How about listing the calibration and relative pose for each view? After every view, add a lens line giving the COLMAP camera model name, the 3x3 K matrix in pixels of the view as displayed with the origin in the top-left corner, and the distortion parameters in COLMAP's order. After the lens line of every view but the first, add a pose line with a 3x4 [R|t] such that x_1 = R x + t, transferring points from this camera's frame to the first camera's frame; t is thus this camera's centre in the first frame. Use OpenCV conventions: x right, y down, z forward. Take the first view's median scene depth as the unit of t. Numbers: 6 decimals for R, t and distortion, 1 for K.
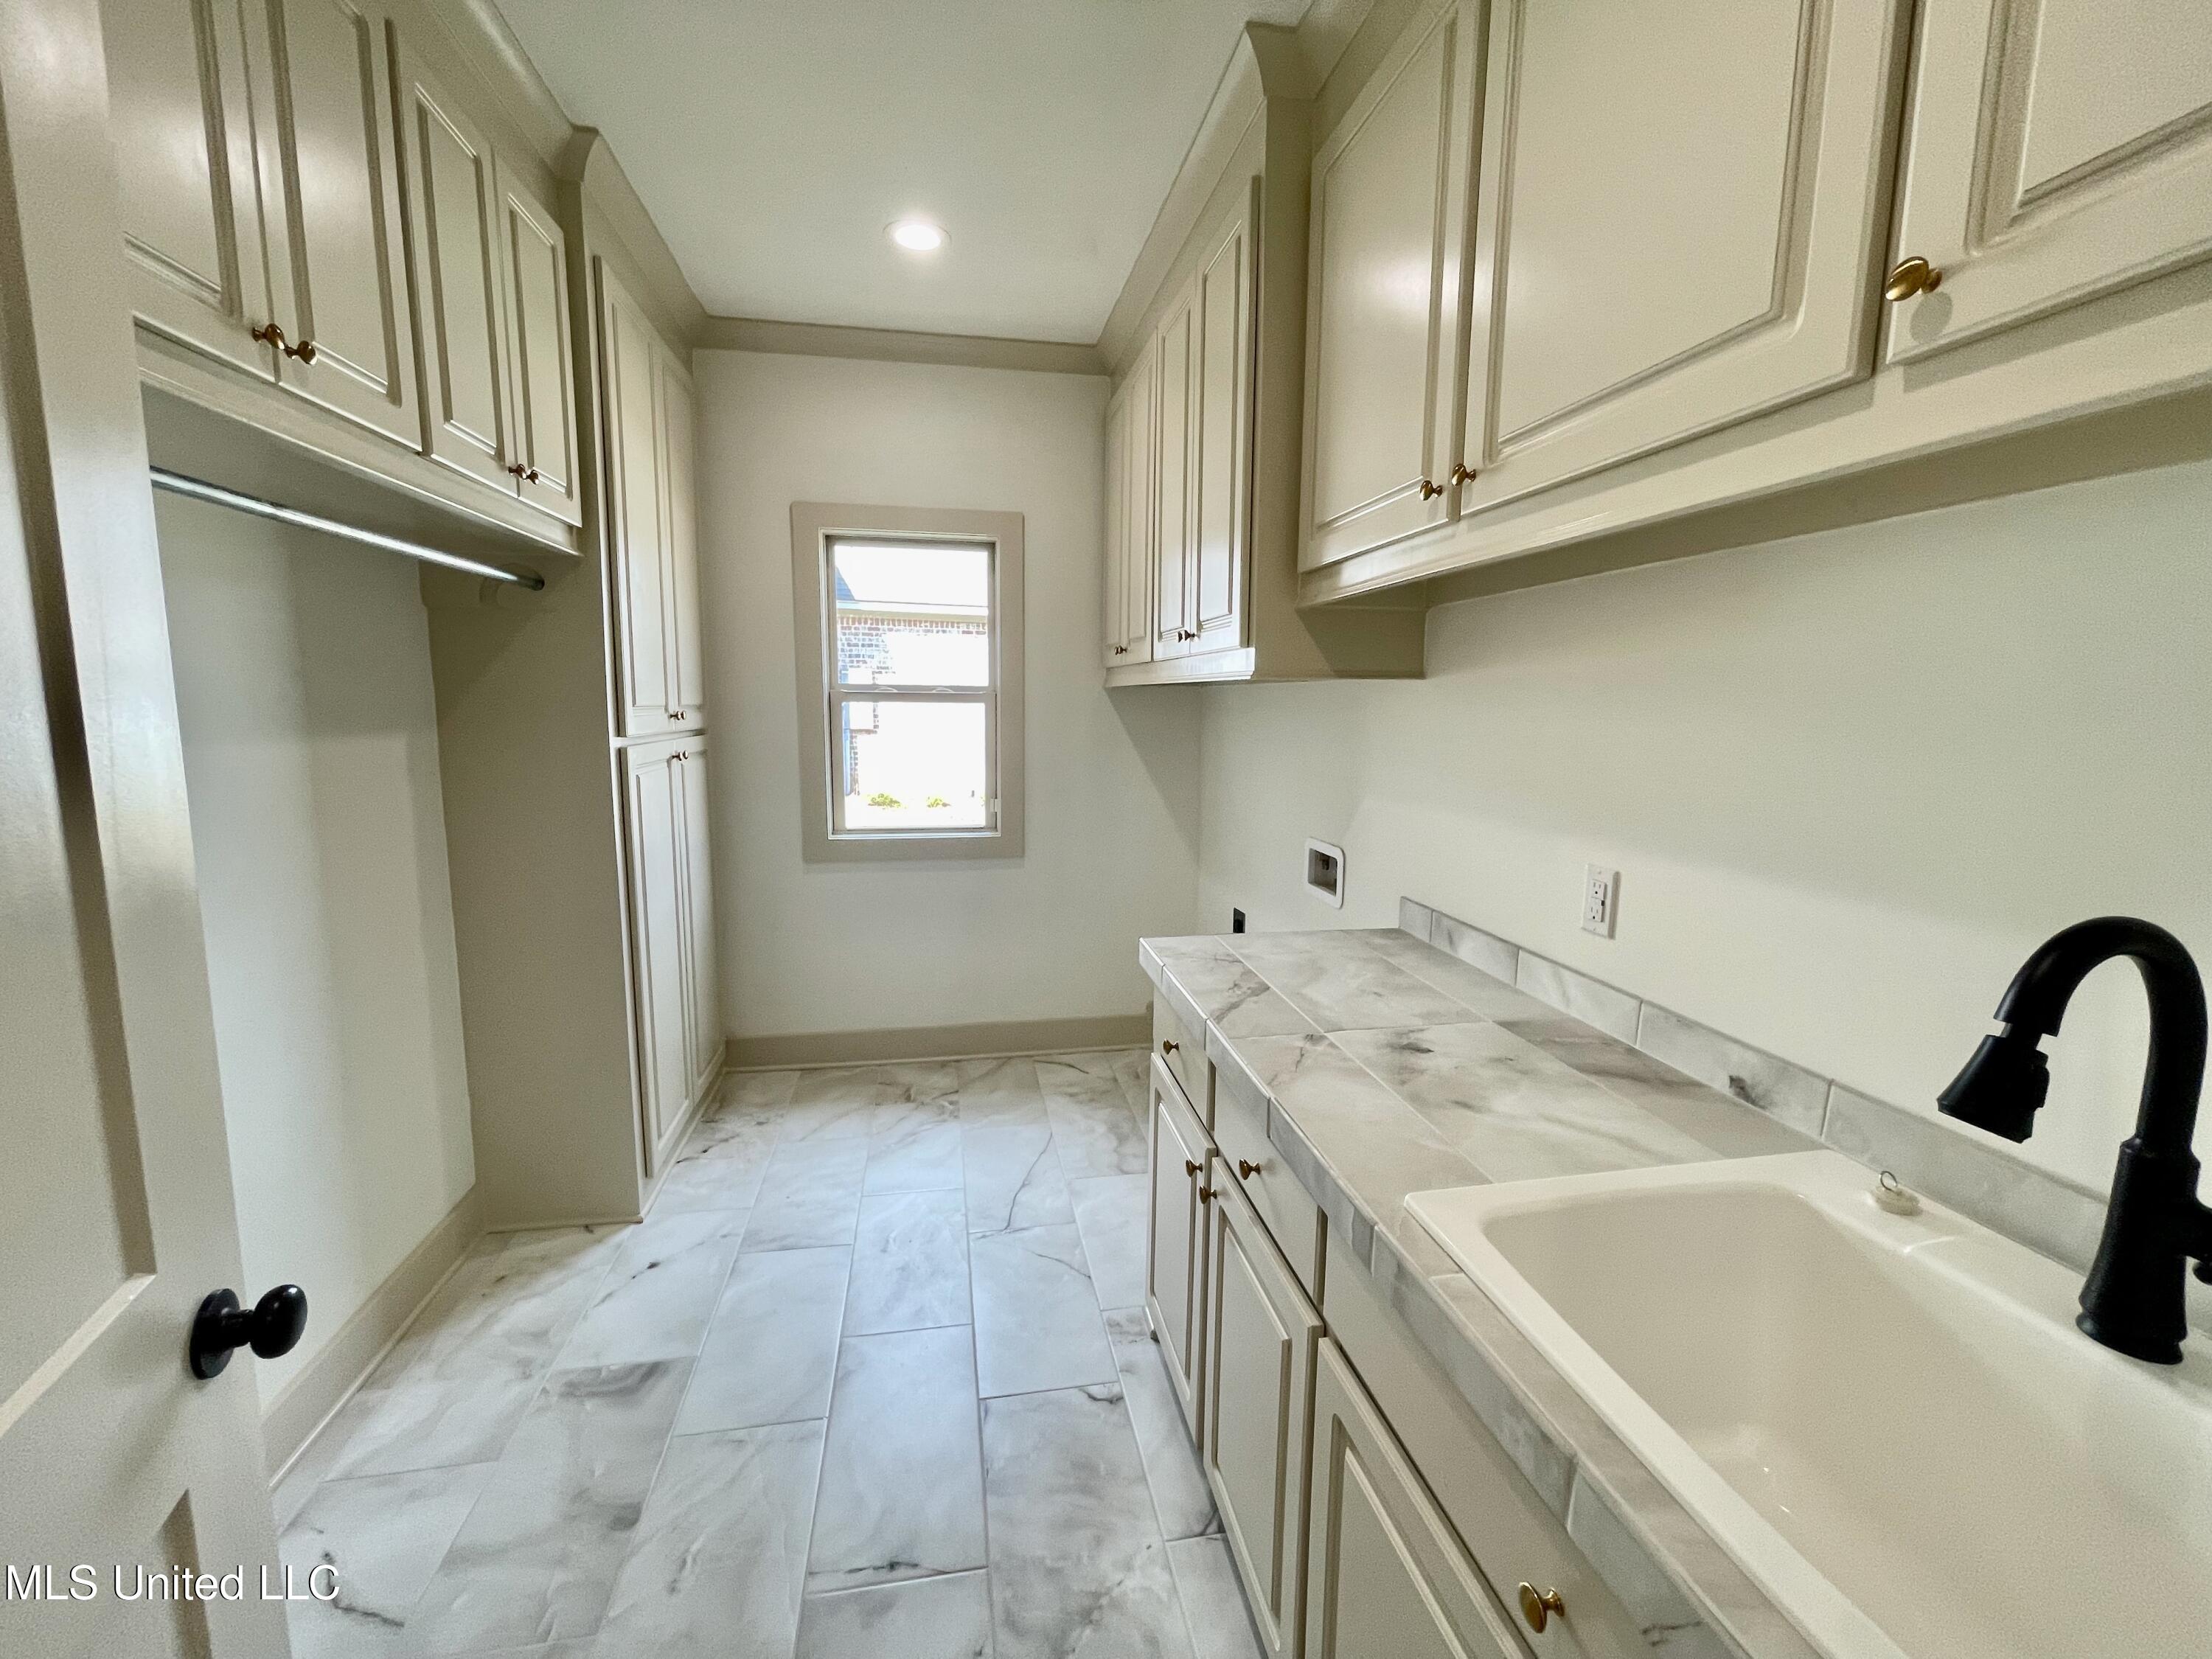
lens RADIAL K [[895.0, 0, 1111.9], [0, 895.0, 809.6], [0, 0, 1]] dist [-0.002986, 0.001623]
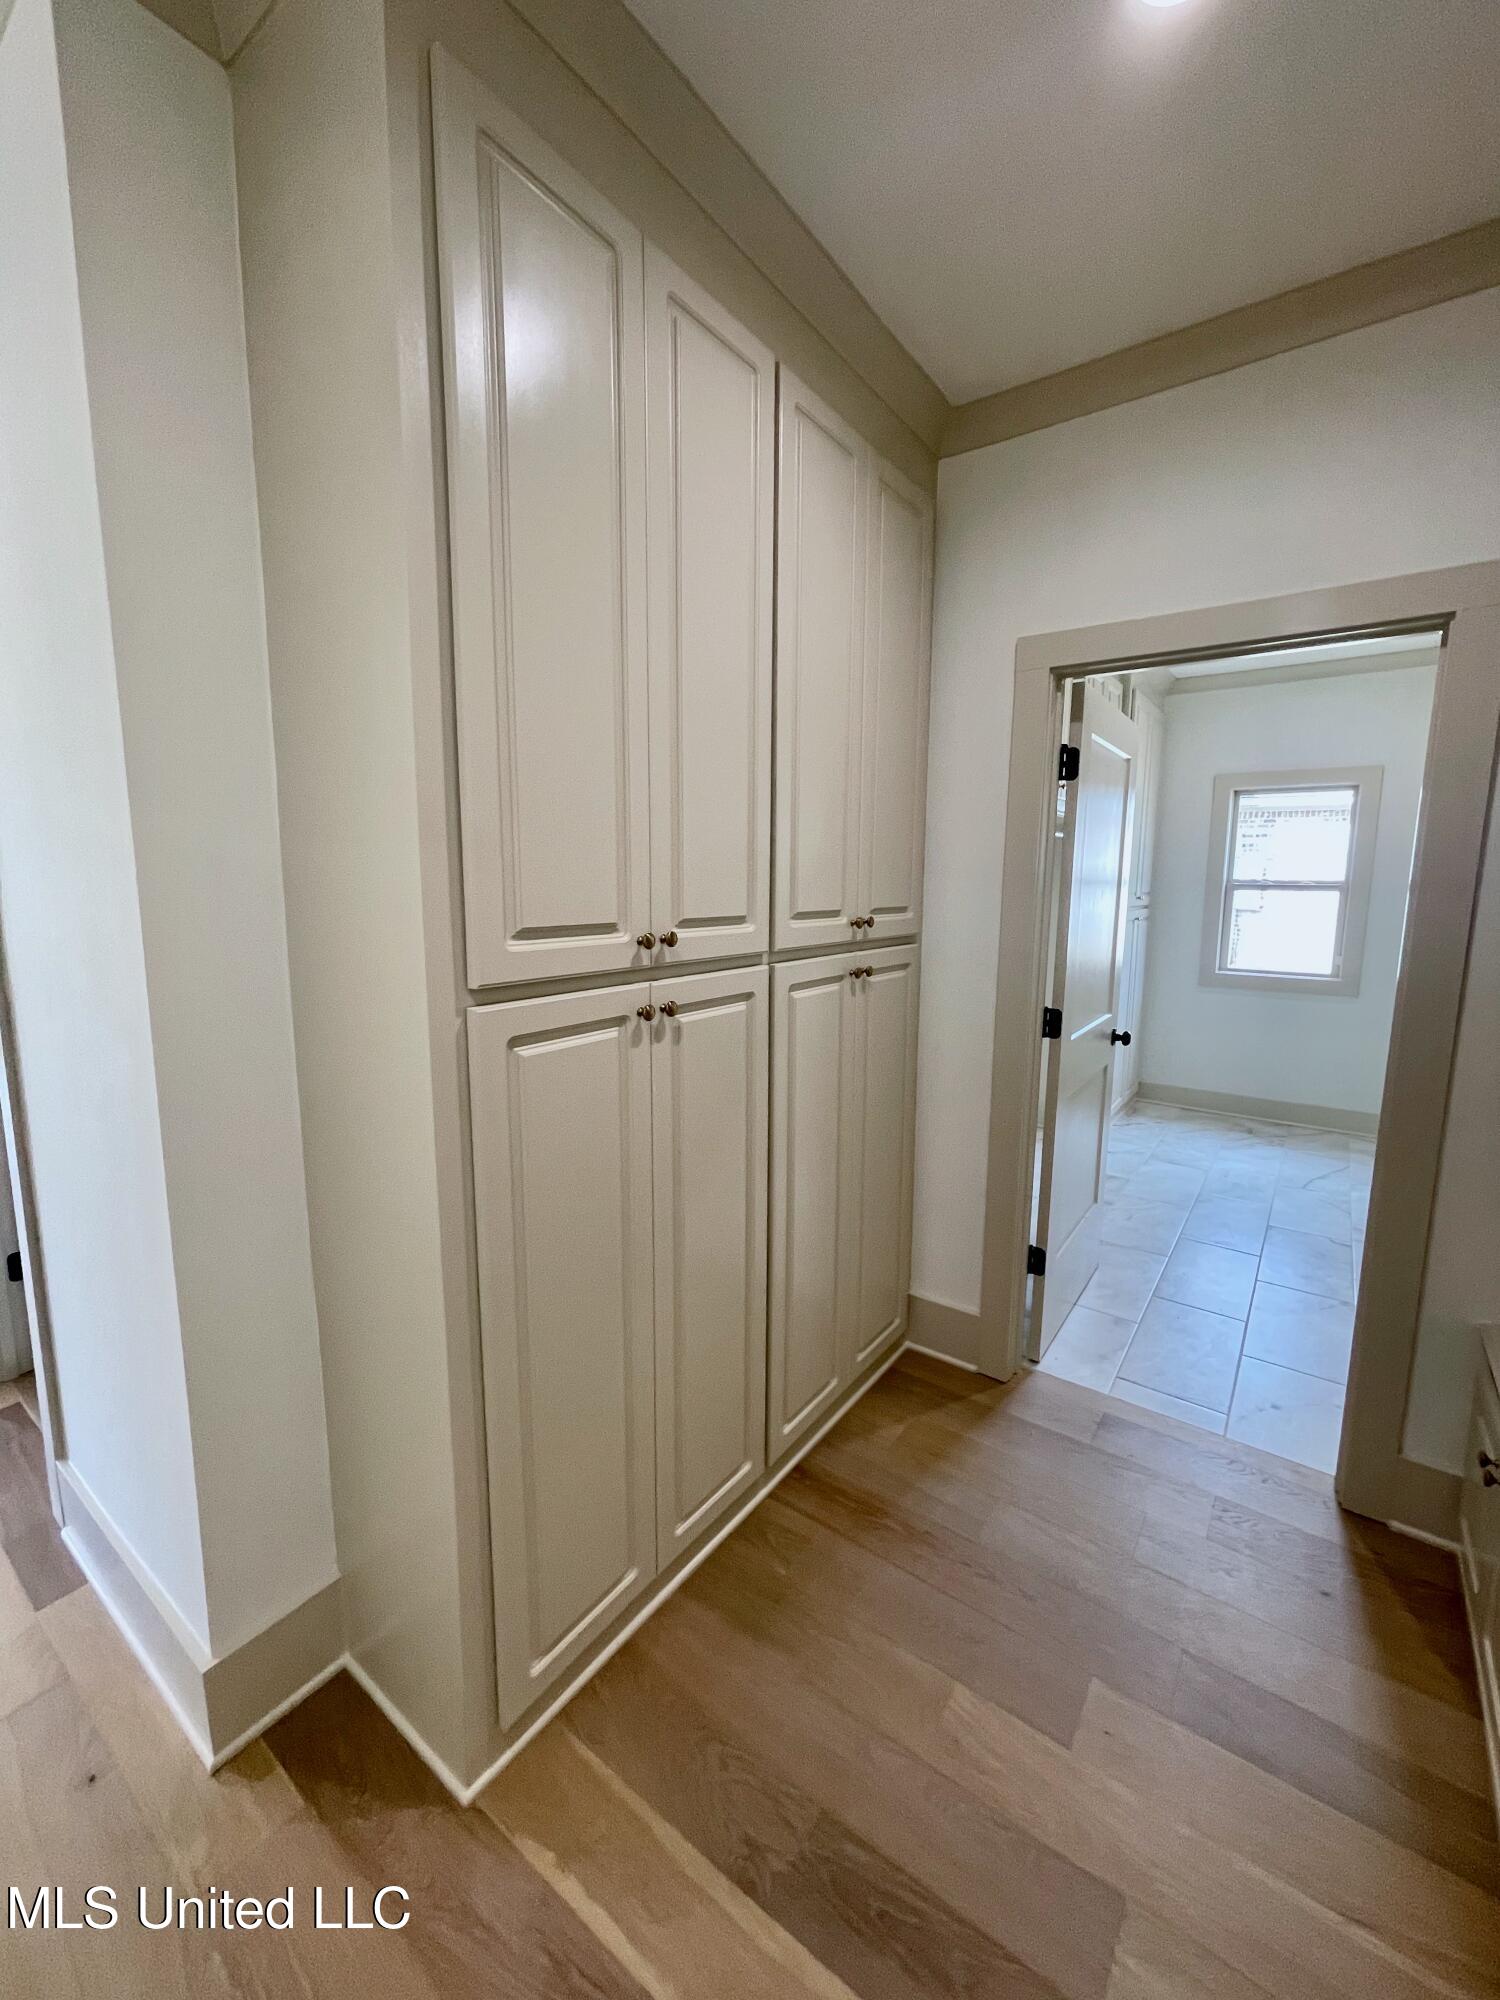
lens RADIAL K [[809.3, 0, 755.9], [0, 809.3, 991.3], [0, 0, 1]] dist [-0.002986, 0.001623]
pose [[0.684364, 0.097658, -0.722571, 0.327139], [-0.088894, 0.994773, 0.050253, 0.115703], [0.723701, 0.029841, 0.689468, -1.128084]]
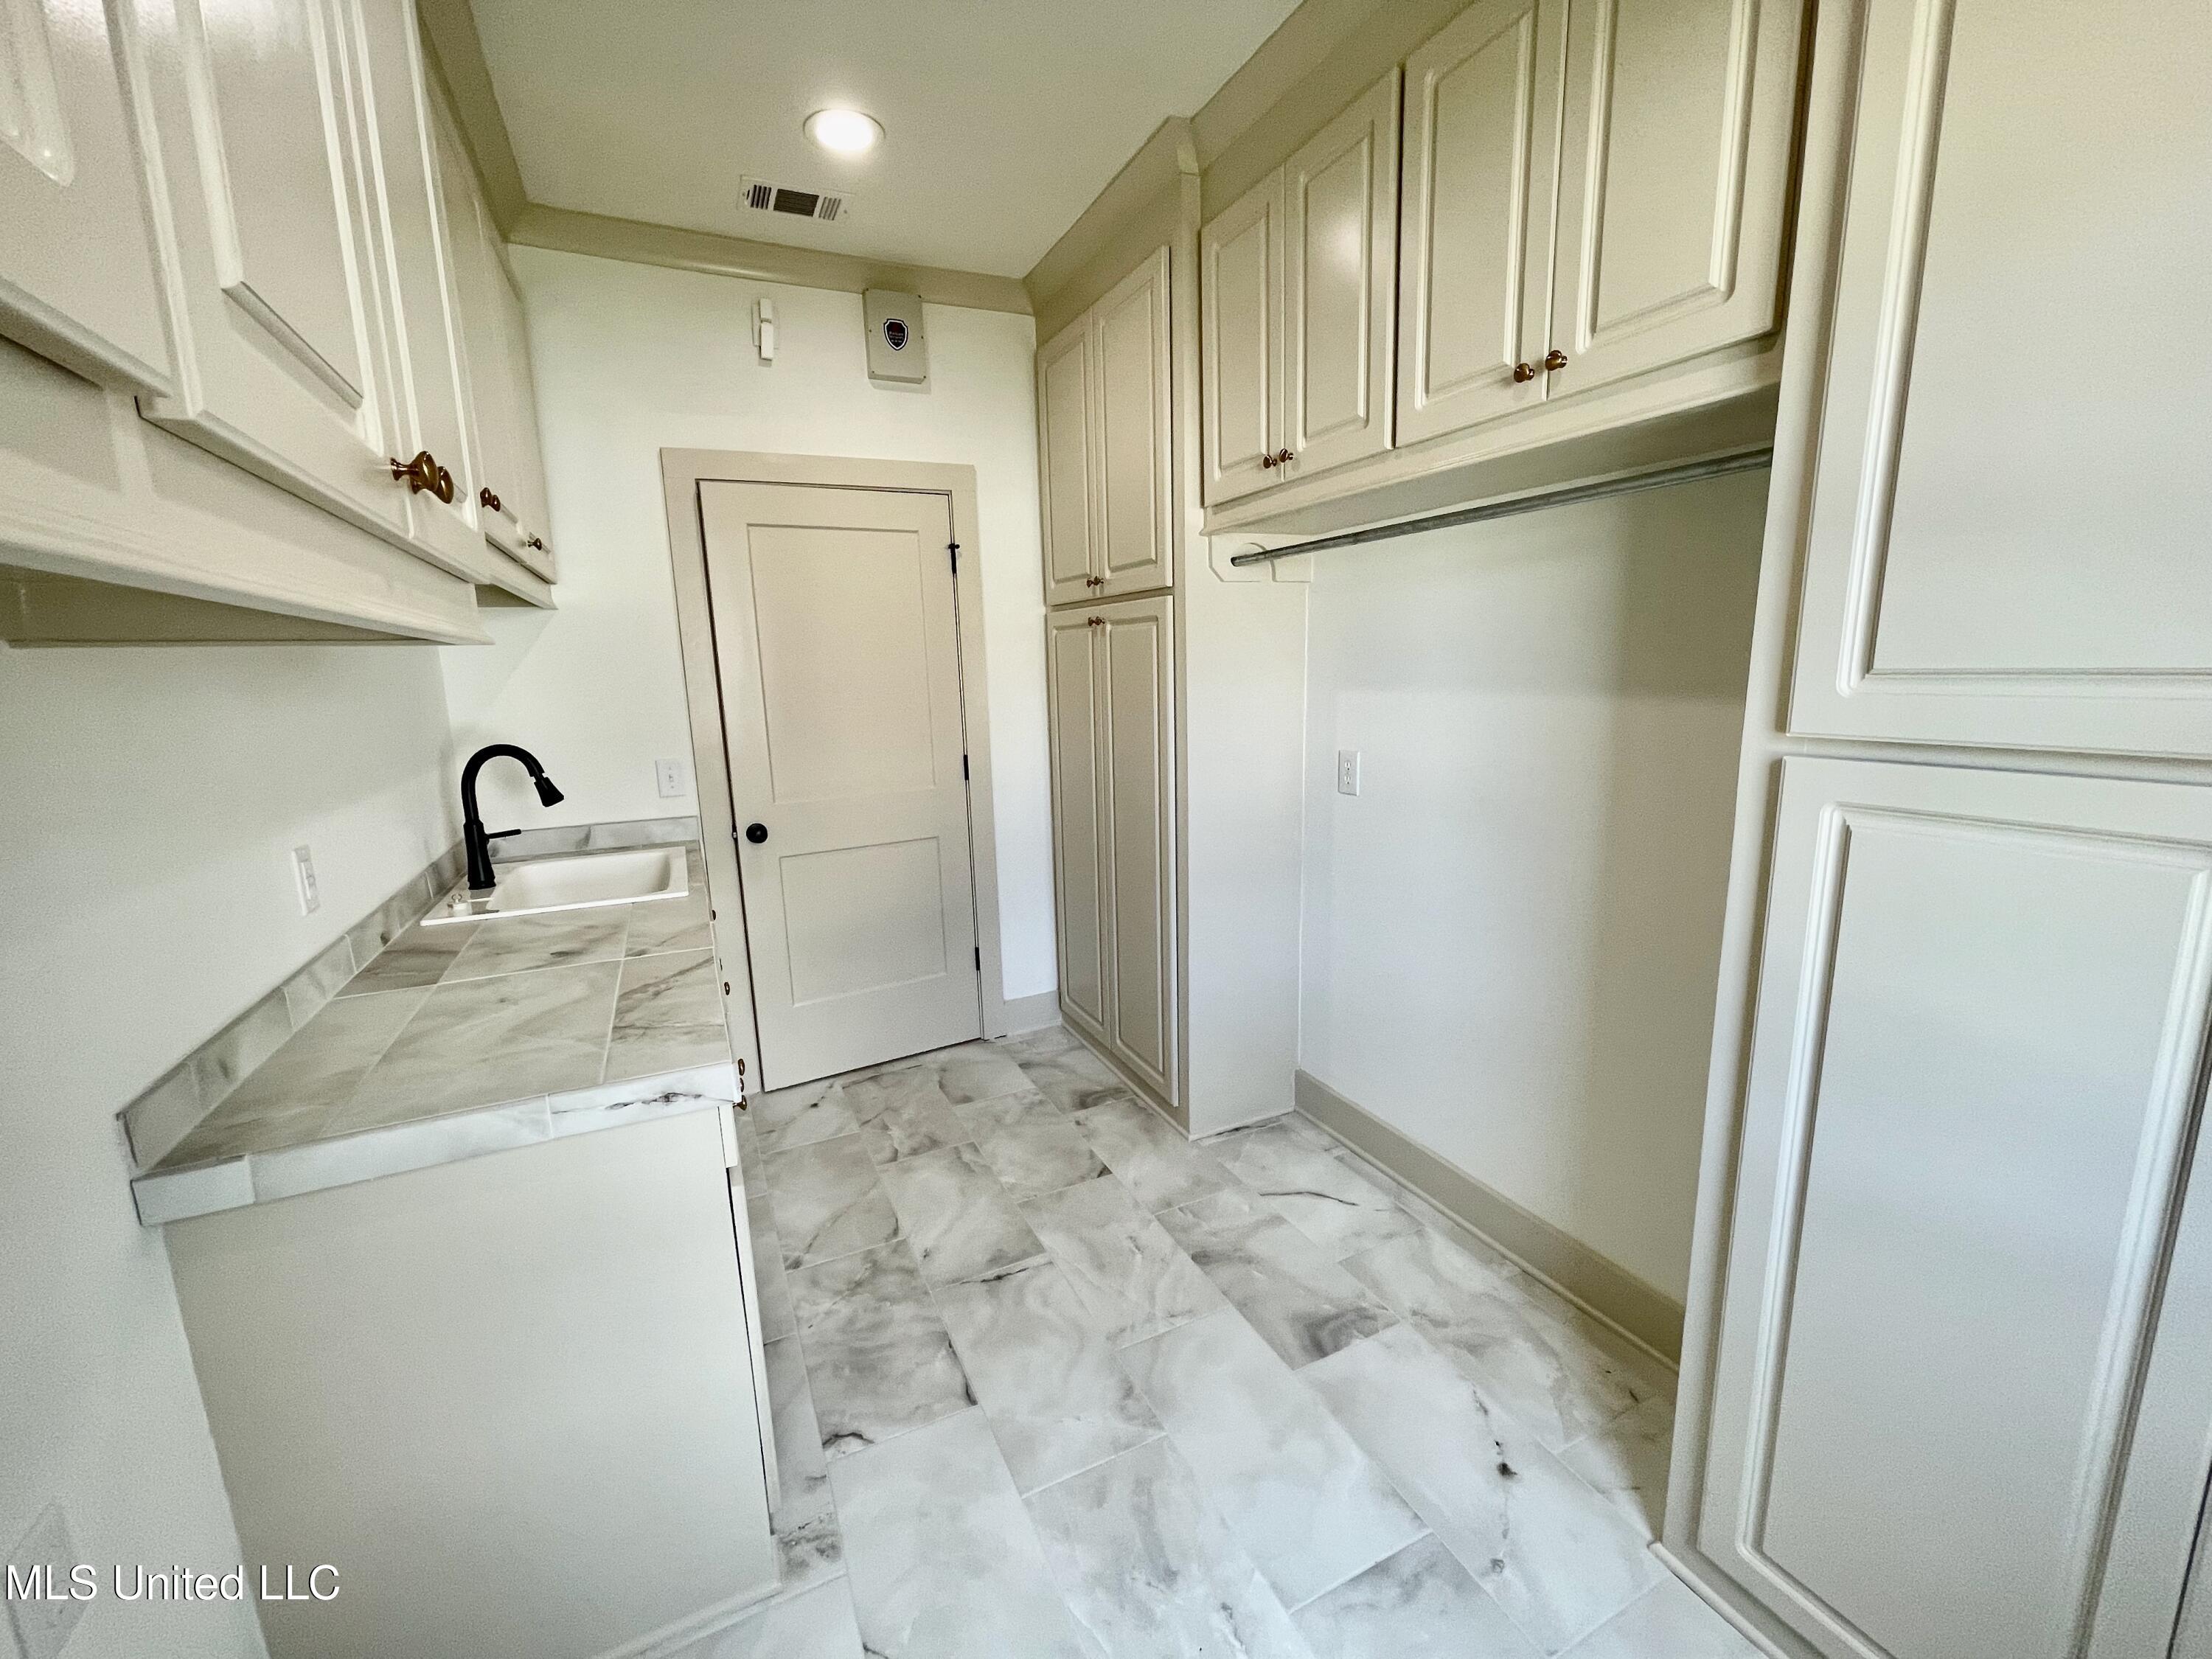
lens RADIAL K [[895.0, 0, 1100.4], [0, 895.0, 824.2], [0, 0, 1]] dist [-0.002986, 0.001623]
pose [[-0.967194, 0.063391, -0.246001, -0.071907], [-0.011067, 0.956933, 0.290099, -0.203055], [0.253796, 0.283305, -0.924838, 1.626458]]
